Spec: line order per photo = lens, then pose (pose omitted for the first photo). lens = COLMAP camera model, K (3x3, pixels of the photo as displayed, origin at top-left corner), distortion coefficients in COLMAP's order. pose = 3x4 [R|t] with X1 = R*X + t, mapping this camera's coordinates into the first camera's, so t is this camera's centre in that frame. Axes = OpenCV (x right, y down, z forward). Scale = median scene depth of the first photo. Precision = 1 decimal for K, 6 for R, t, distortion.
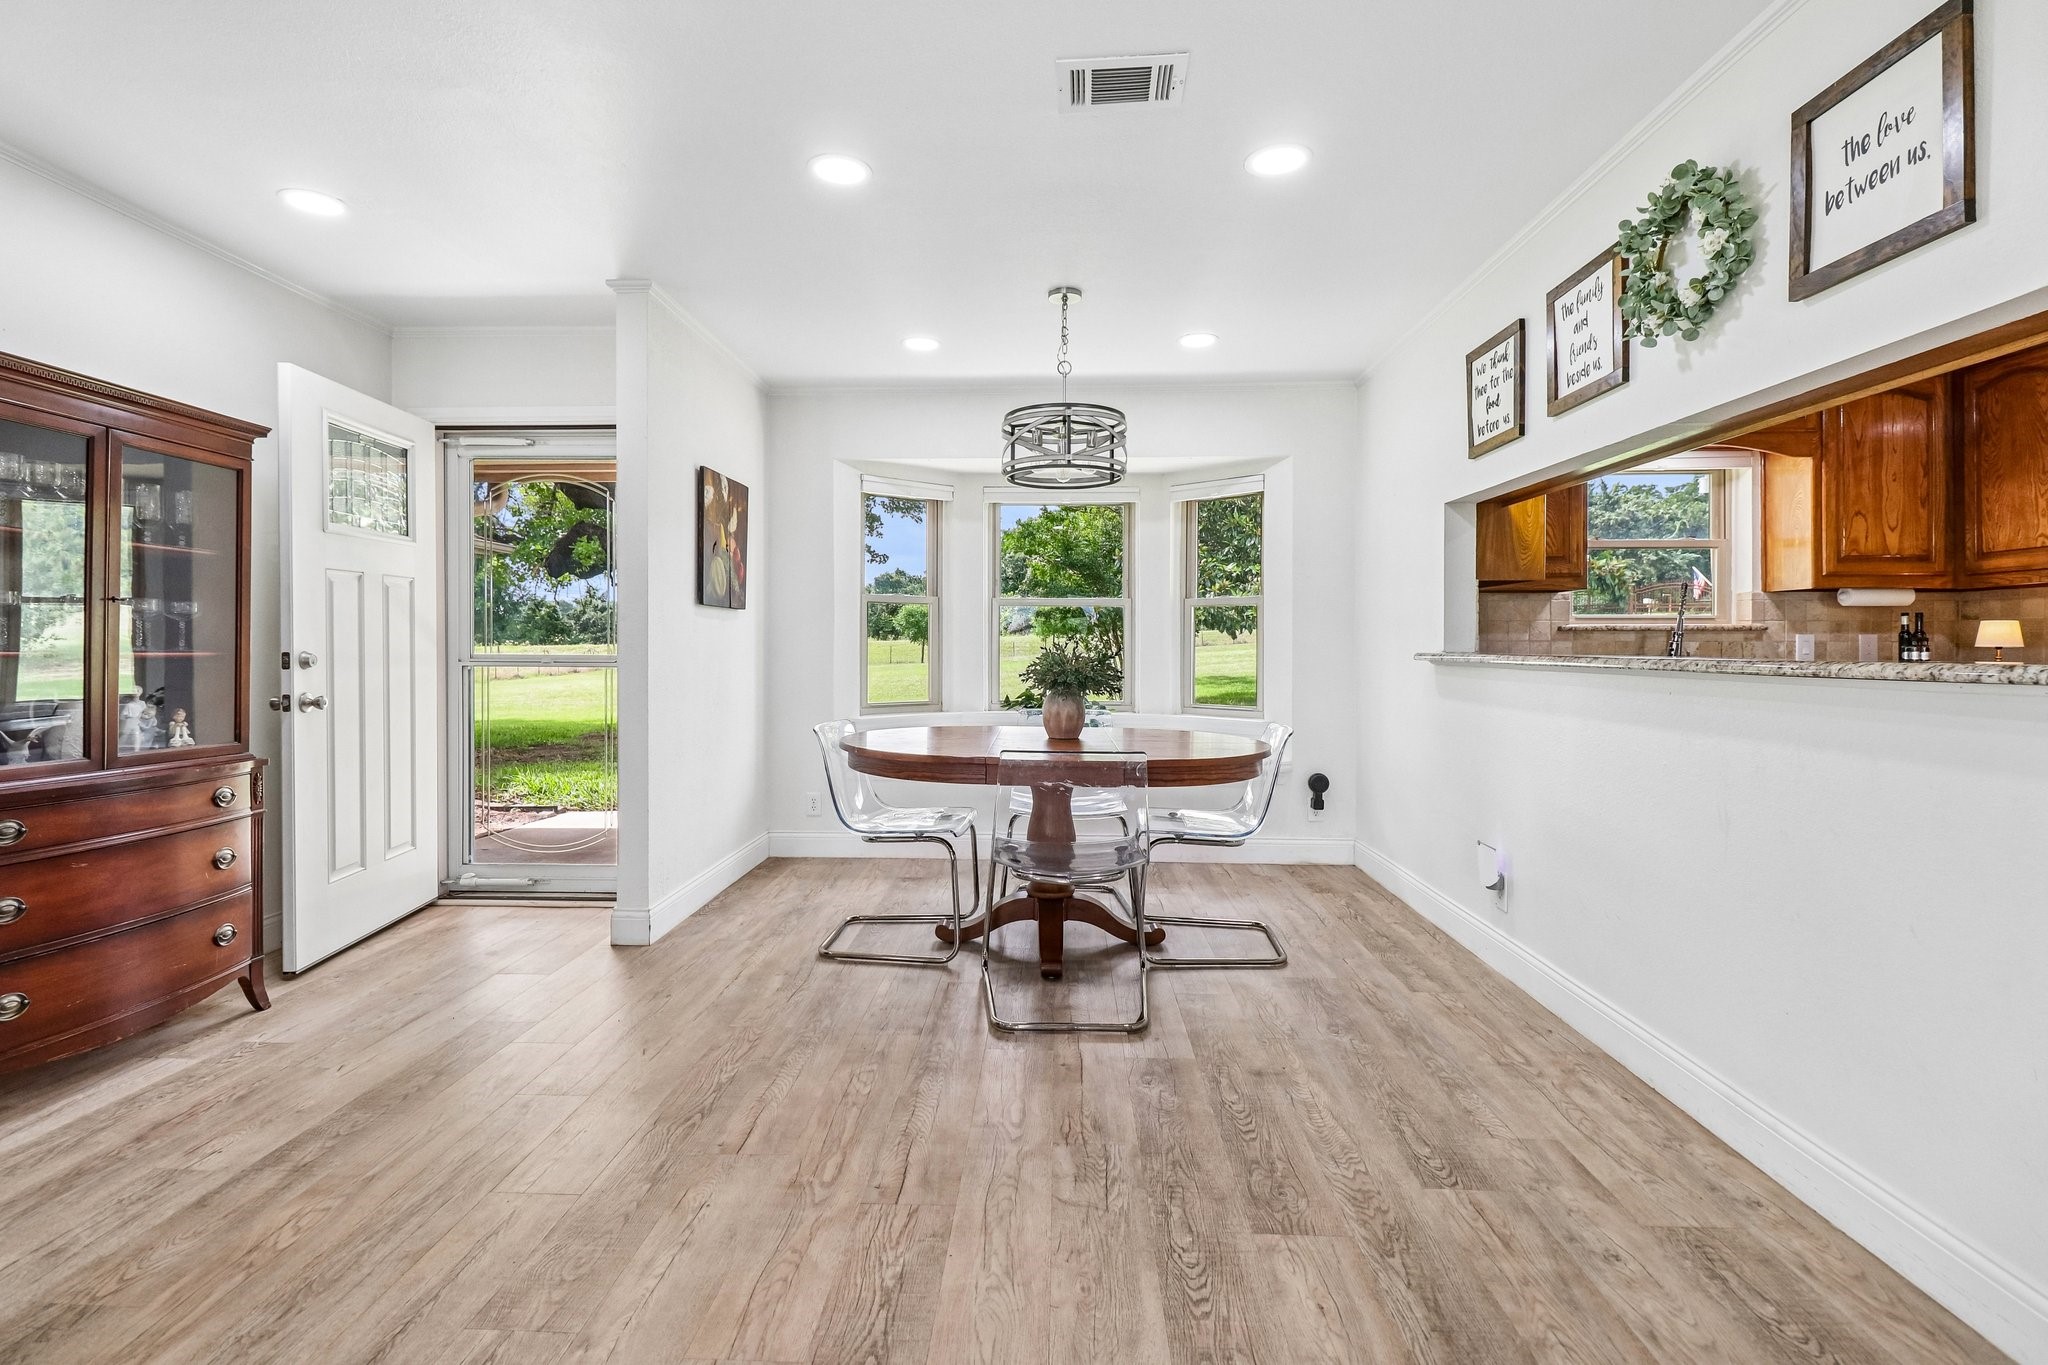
lens RADIAL K [[946.7, 0, 1026.0], [0, 946.7, 641.5], [0, 0, 1]] dist [0.005841, -0.009792]
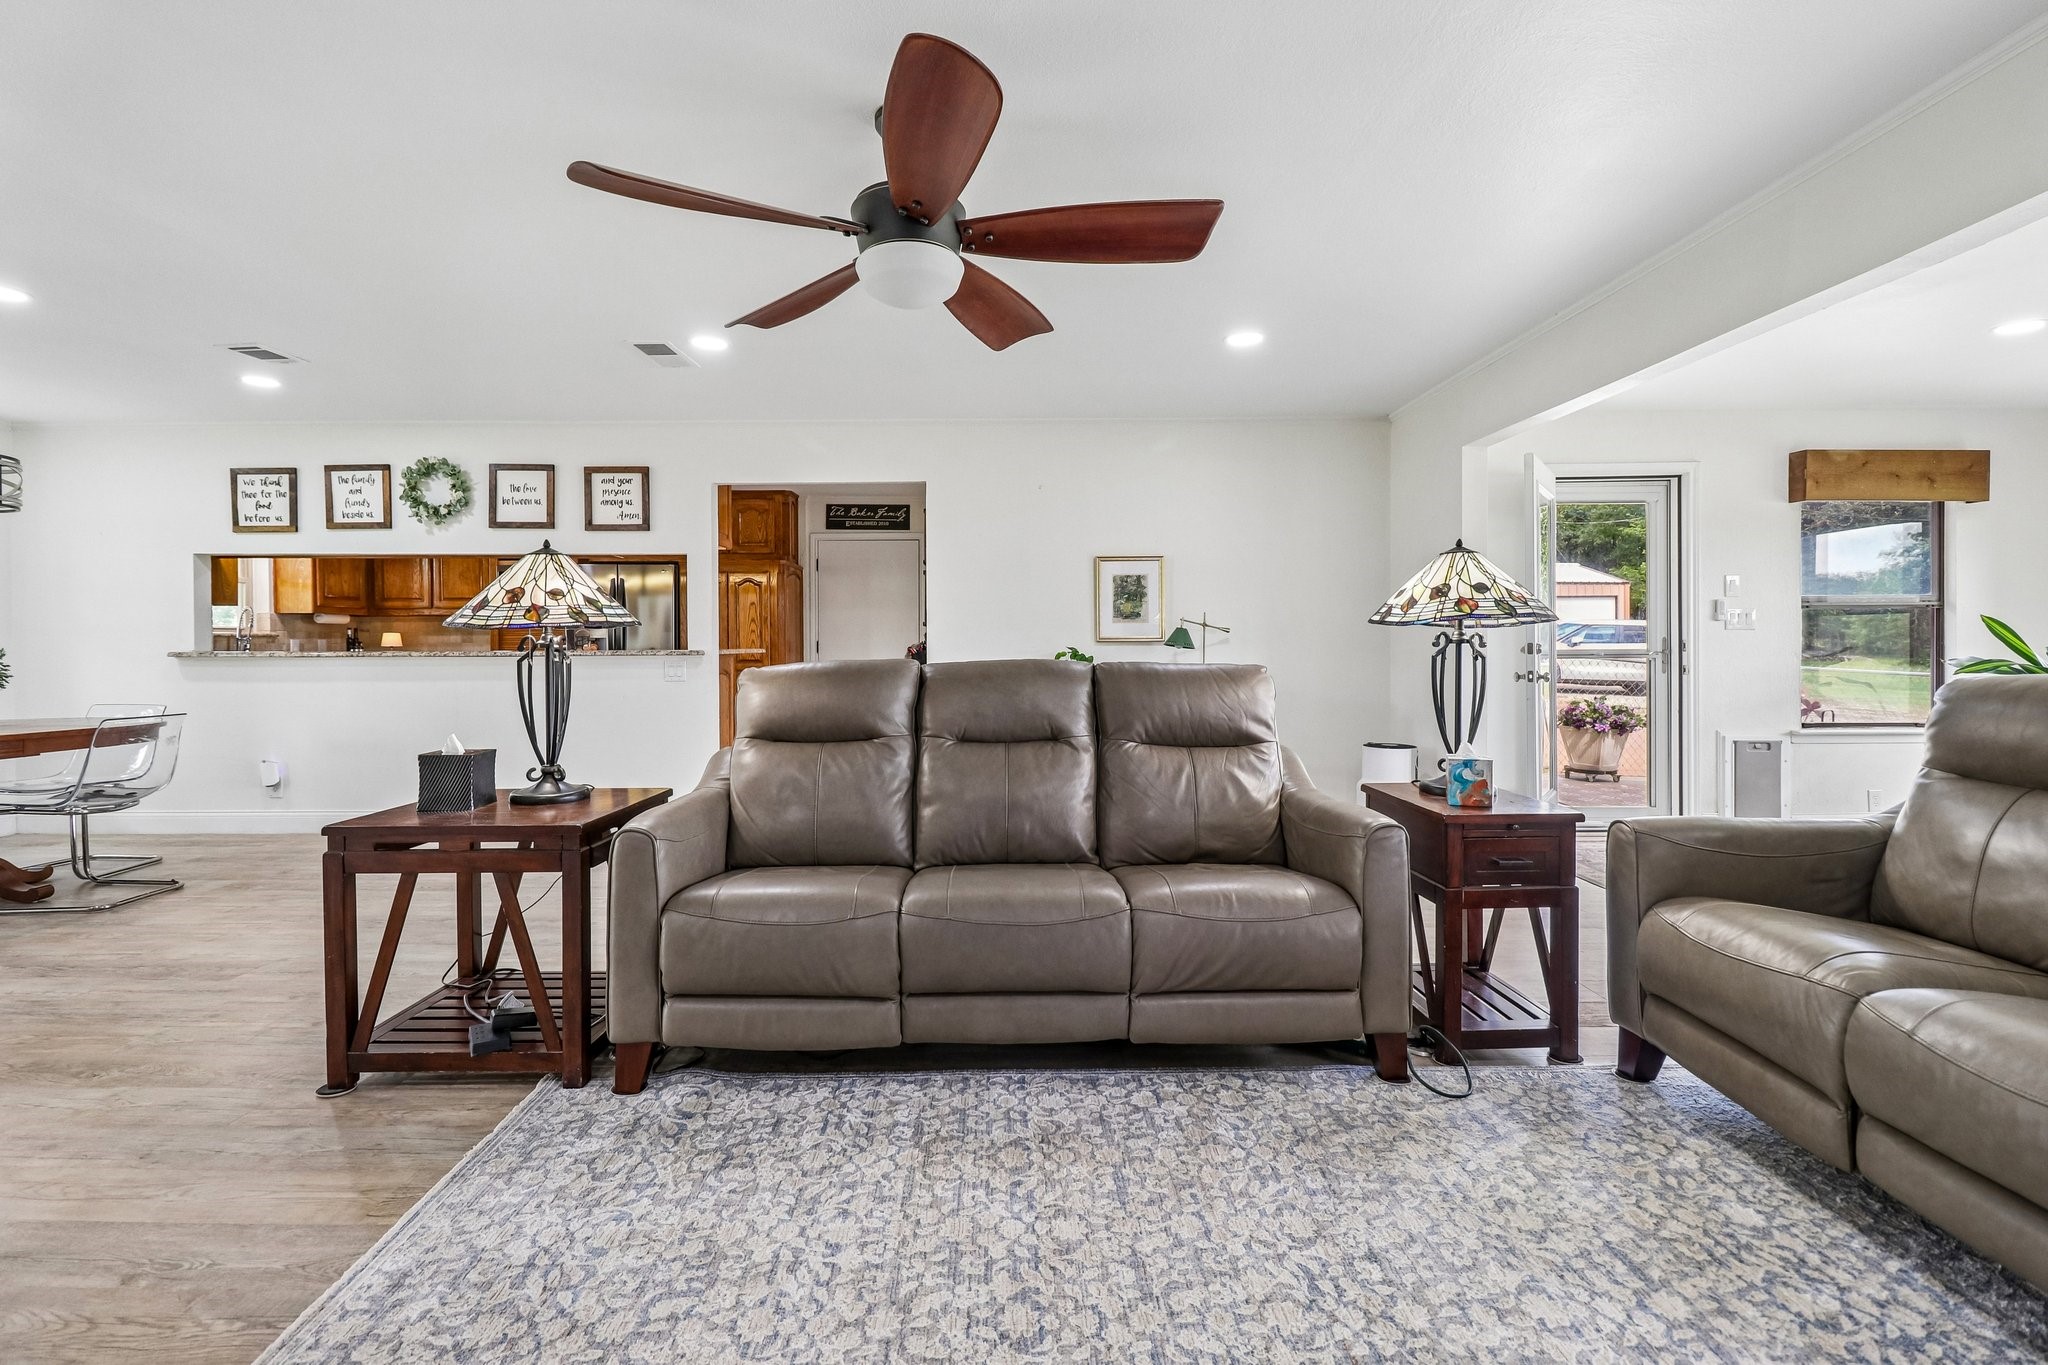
lens RADIAL K [[946.7, 0, 998.9], [0, 946.7, 649.1], [0, 0, 1]] dist [0.005841, -0.009792]
pose [[-0.021401, -0.008331, 0.999736, -0.944410], [0.001327, 0.999964, 0.008361, -0.002655], [-0.999770, 0.001505, -0.021389, -0.225936]]
